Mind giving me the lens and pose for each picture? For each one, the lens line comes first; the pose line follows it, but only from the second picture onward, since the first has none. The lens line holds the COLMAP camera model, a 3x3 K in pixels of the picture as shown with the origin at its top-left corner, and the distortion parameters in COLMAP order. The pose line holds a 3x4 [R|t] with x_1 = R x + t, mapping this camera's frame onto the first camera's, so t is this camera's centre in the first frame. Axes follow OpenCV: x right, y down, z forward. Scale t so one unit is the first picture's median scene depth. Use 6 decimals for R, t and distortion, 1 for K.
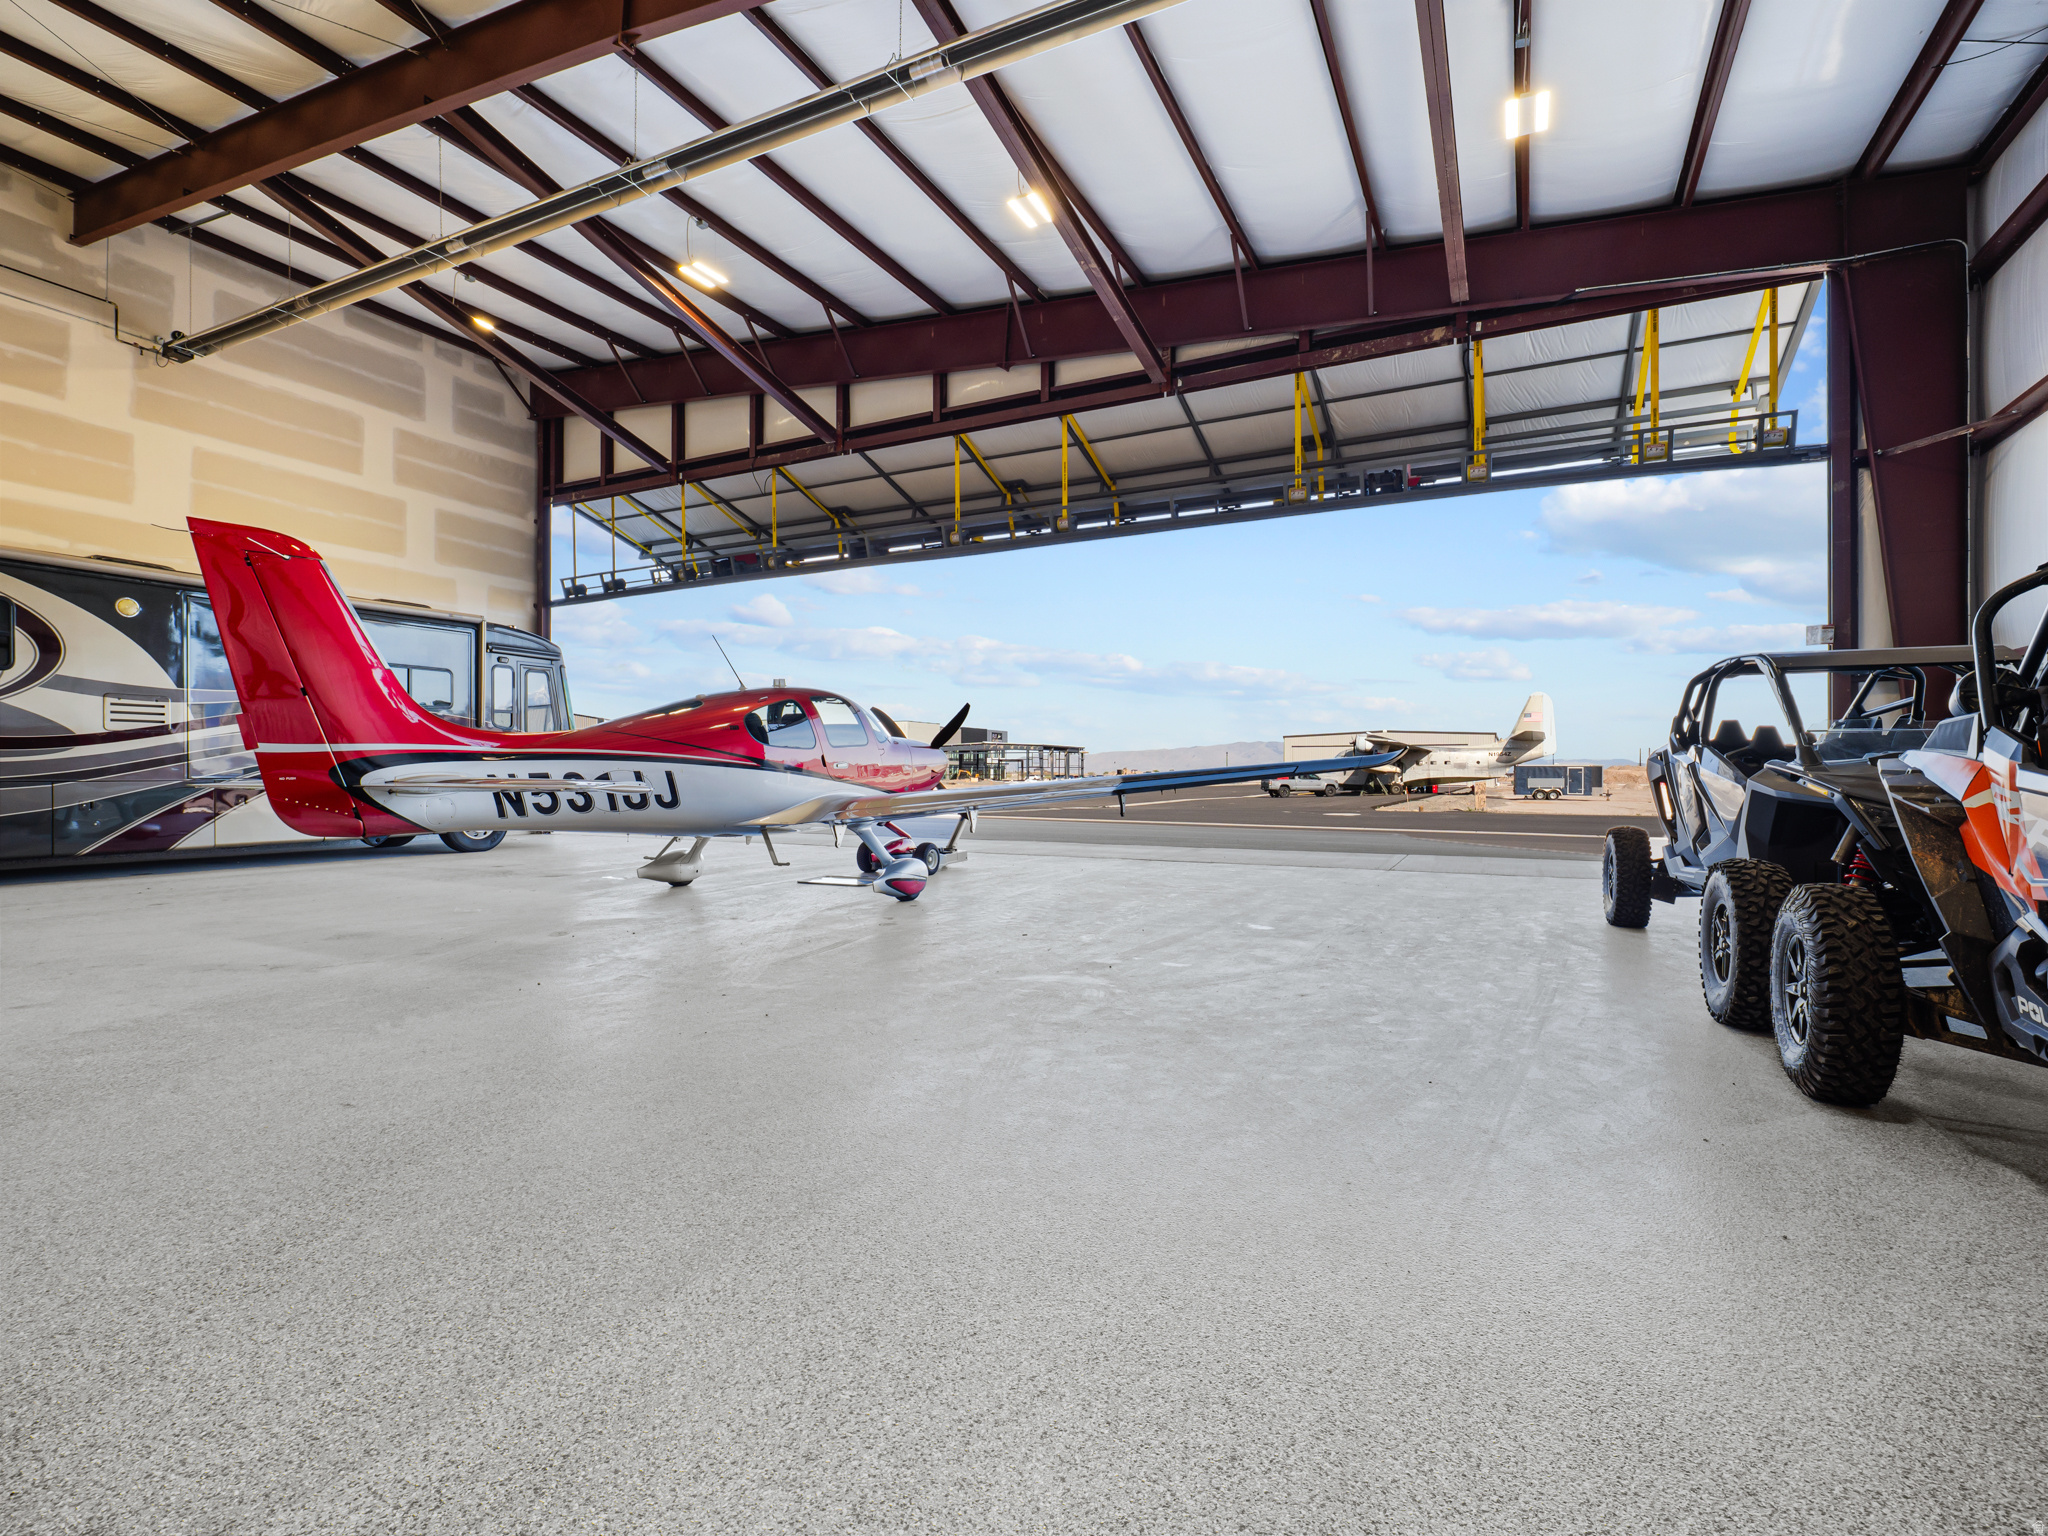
lens RADIAL K [[978.6, 0, 1023.6], [0, 978.6, 773.3], [0, 0, 1]] dist [-0.005944, -0.000251]
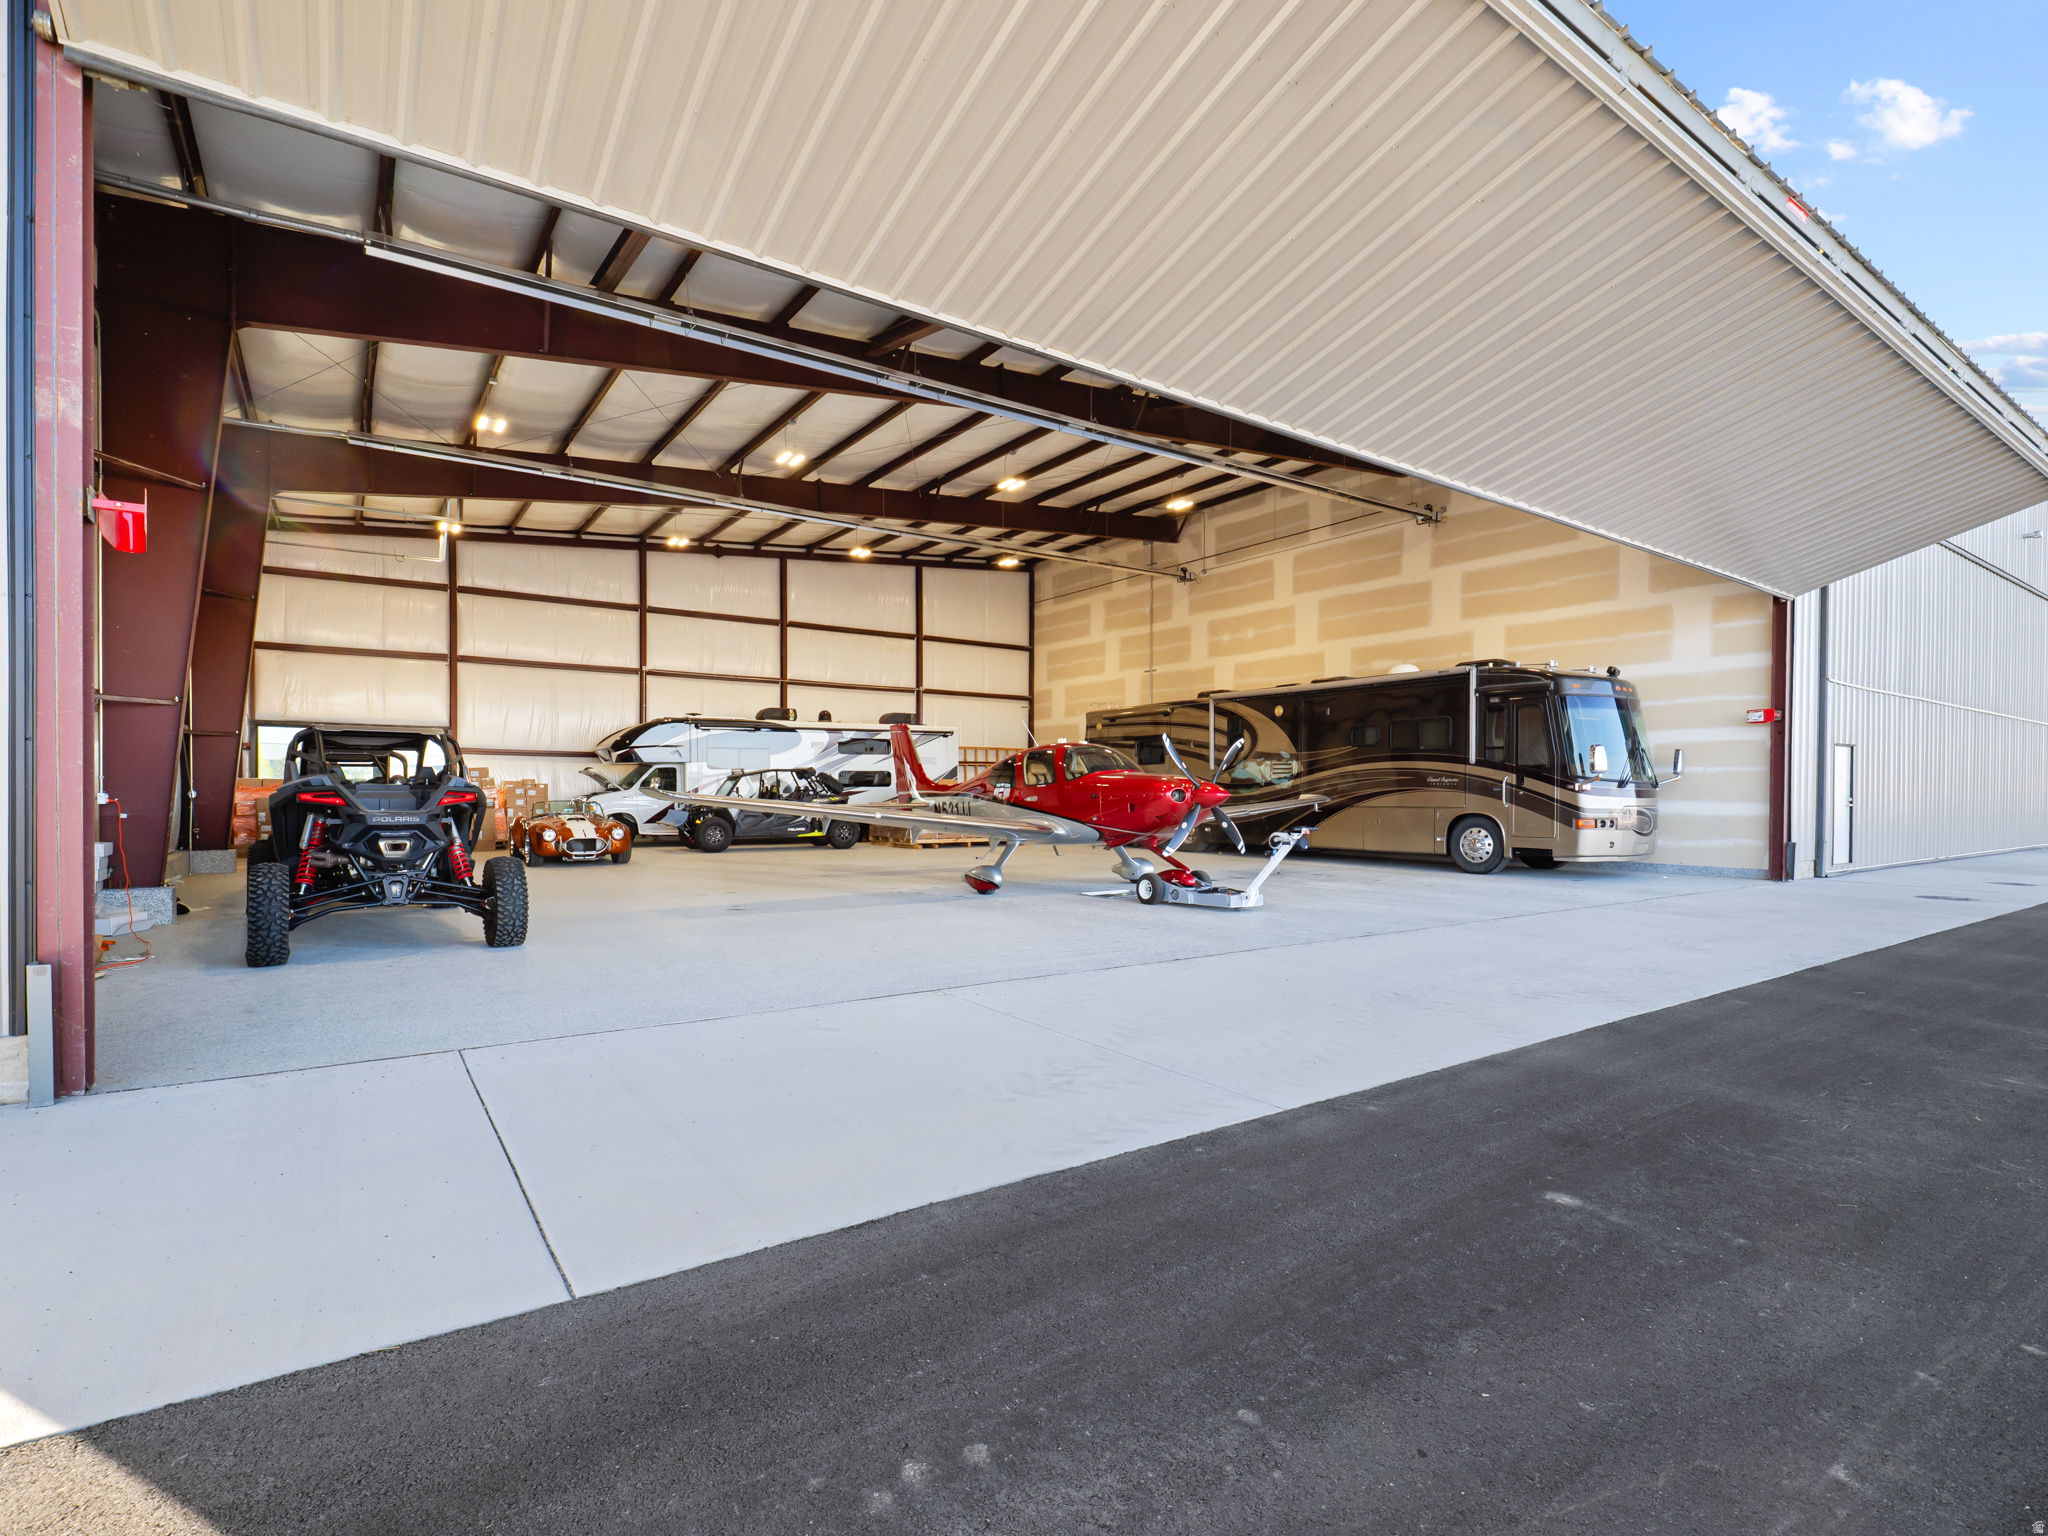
lens RADIAL K [[978.6, 0, 1040.6], [0, 978.6, 795.2], [0, 0, 1]] dist [-0.005944, -0.000251]
pose [[-0.462988, 0.002285, -0.886361, 0.822050], [-0.000795, 0.999995, 0.002993, -0.015272], [0.886364, 0.002091, -0.462984, 1.302360]]
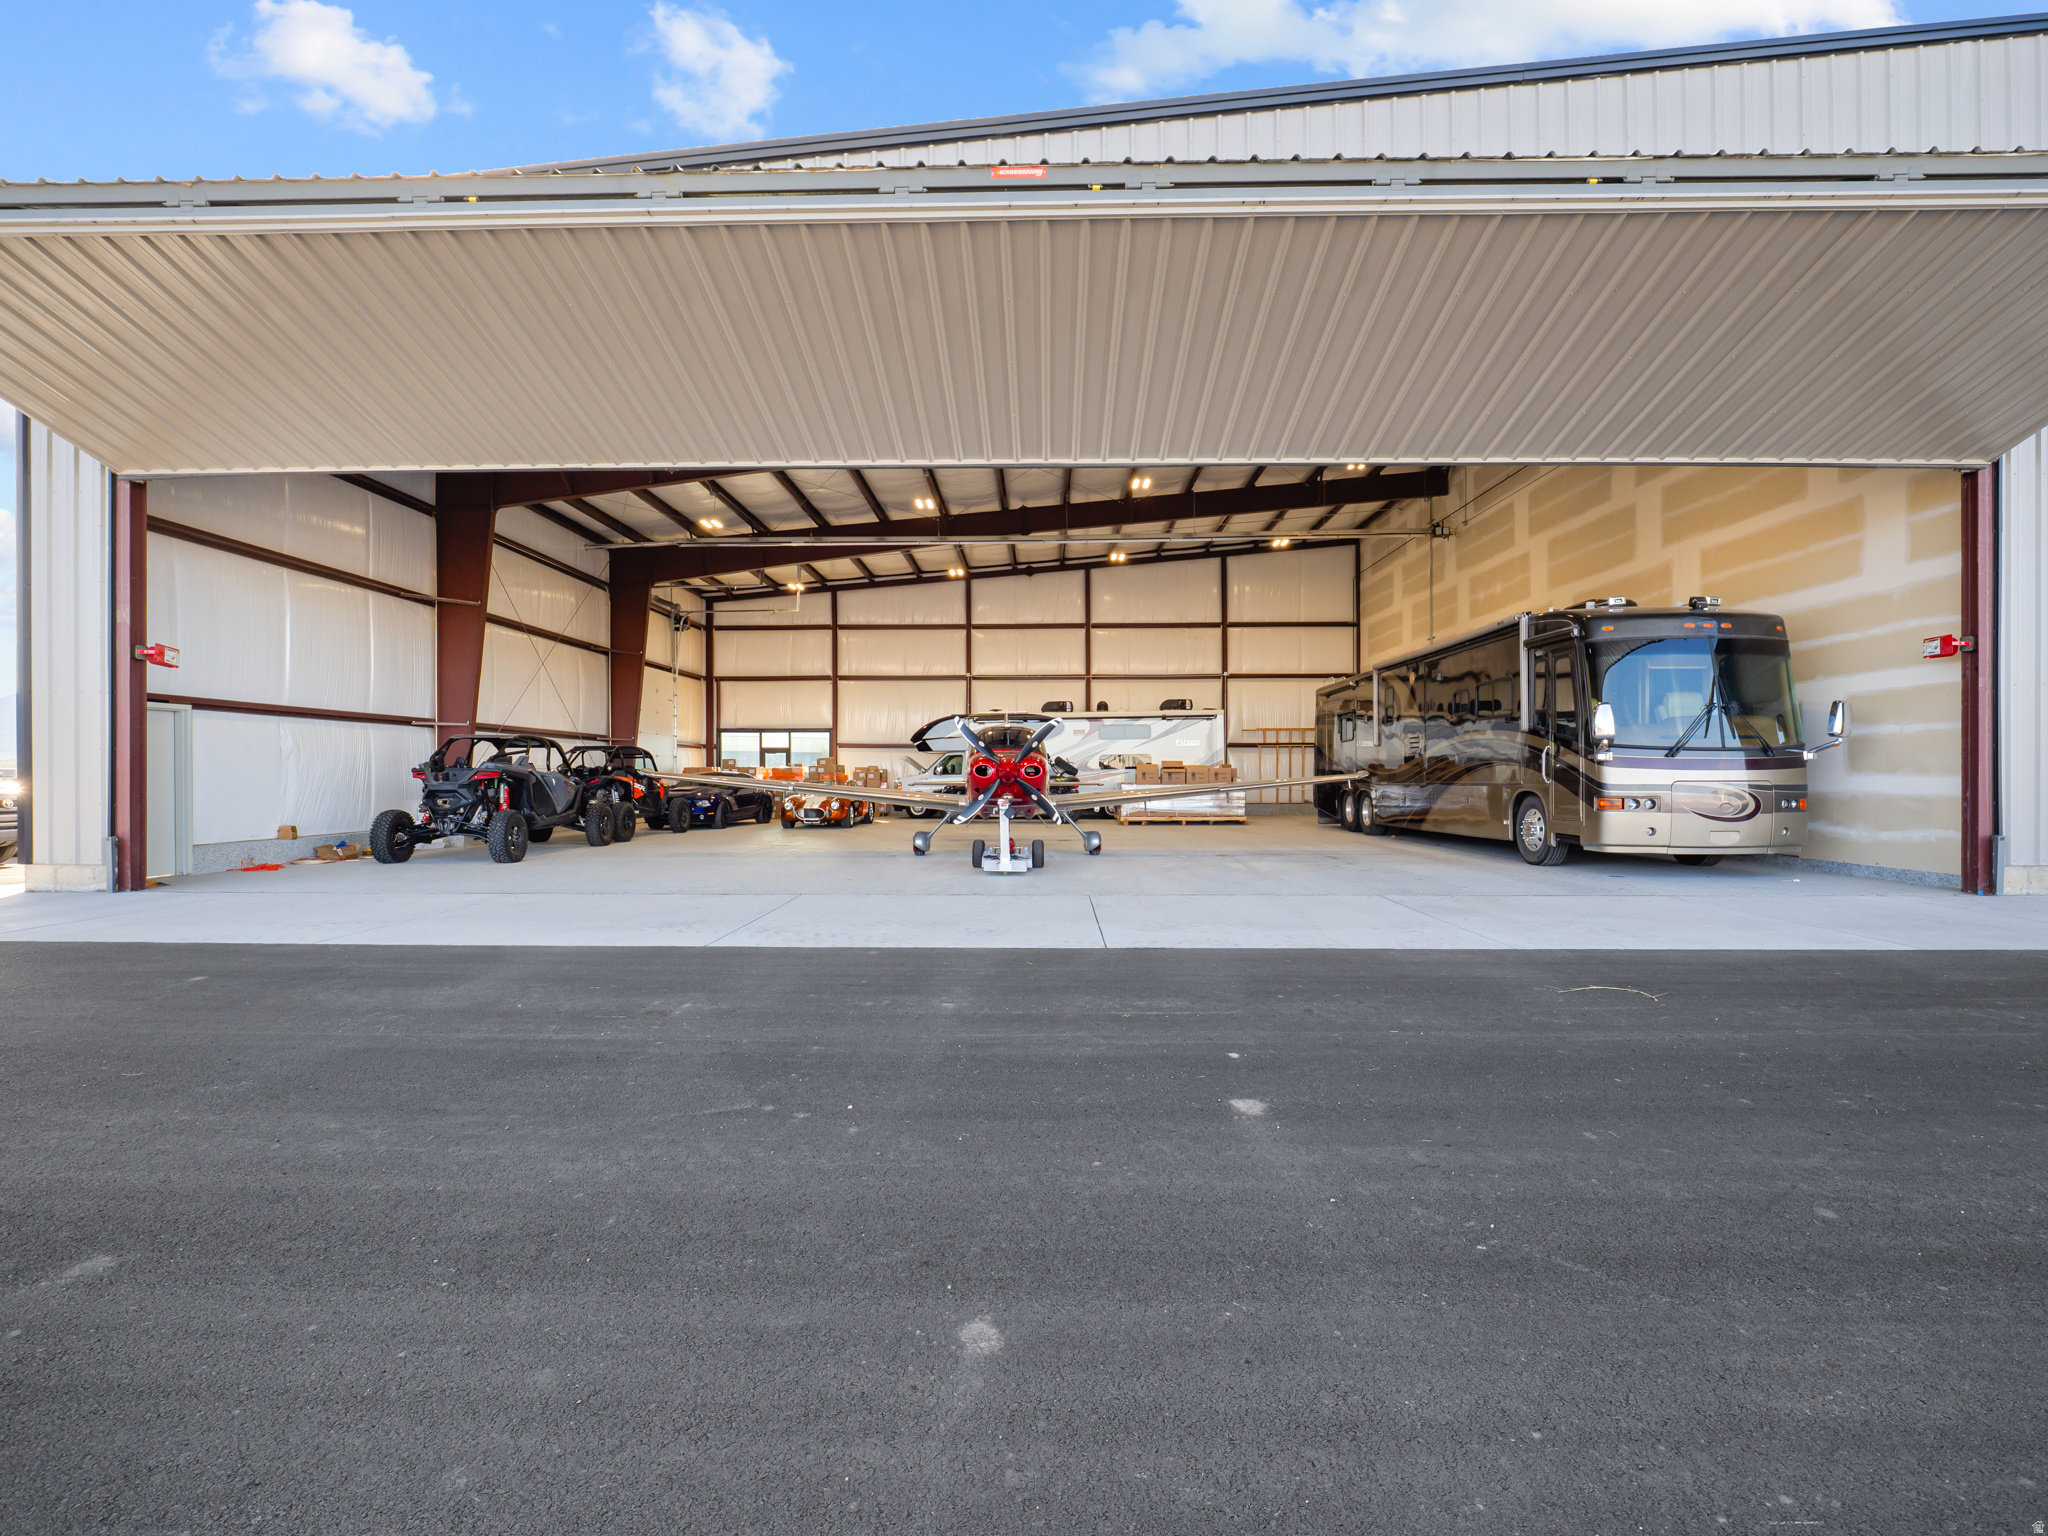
lens RADIAL K [[978.6, 0, 1033.8], [0, 978.6, 769.8], [0, 0, 1]] dist [-0.005944, -0.000251]
pose [[-0.896871, -0.000939, -0.442290, 0.345129], [0.004174, 0.999935, -0.010586, -0.001614], [0.442272, -0.011341, -0.896809, 1.963594]]
